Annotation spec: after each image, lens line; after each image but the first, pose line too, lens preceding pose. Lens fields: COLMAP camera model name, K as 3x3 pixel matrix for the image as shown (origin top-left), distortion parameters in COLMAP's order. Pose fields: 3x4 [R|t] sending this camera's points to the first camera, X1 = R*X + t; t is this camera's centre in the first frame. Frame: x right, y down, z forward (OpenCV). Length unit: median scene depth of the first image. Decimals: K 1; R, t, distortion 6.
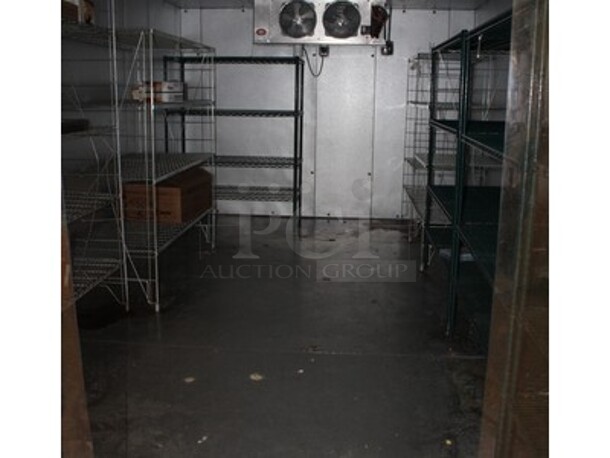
lens RADIAL K [[609.2, 0, 305.0], [0, 609.2, 229.0], [0, 0, 1]] dist [-0.112900, 0.020382]
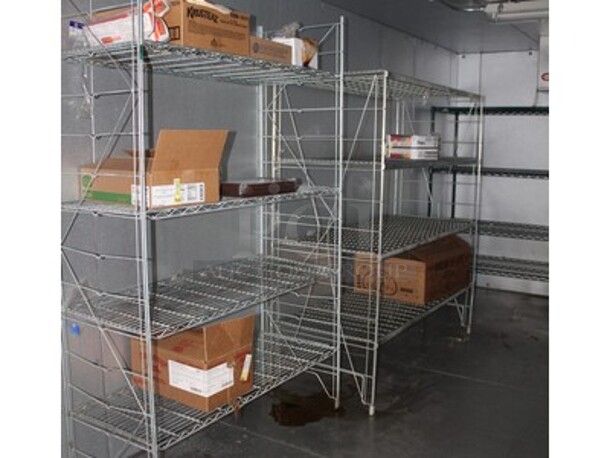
lens RADIAL K [[609.2, 0, 305.0], [0, 609.2, 229.0], [0, 0, 1]] dist [-0.112900, 0.020382]
pose [[0.881287, 0.061984, -0.468499, 0.036595], [-0.101981, 0.992947, -0.060464, -0.047325], [0.461447, 0.101064, 0.881393, 0.191854]]
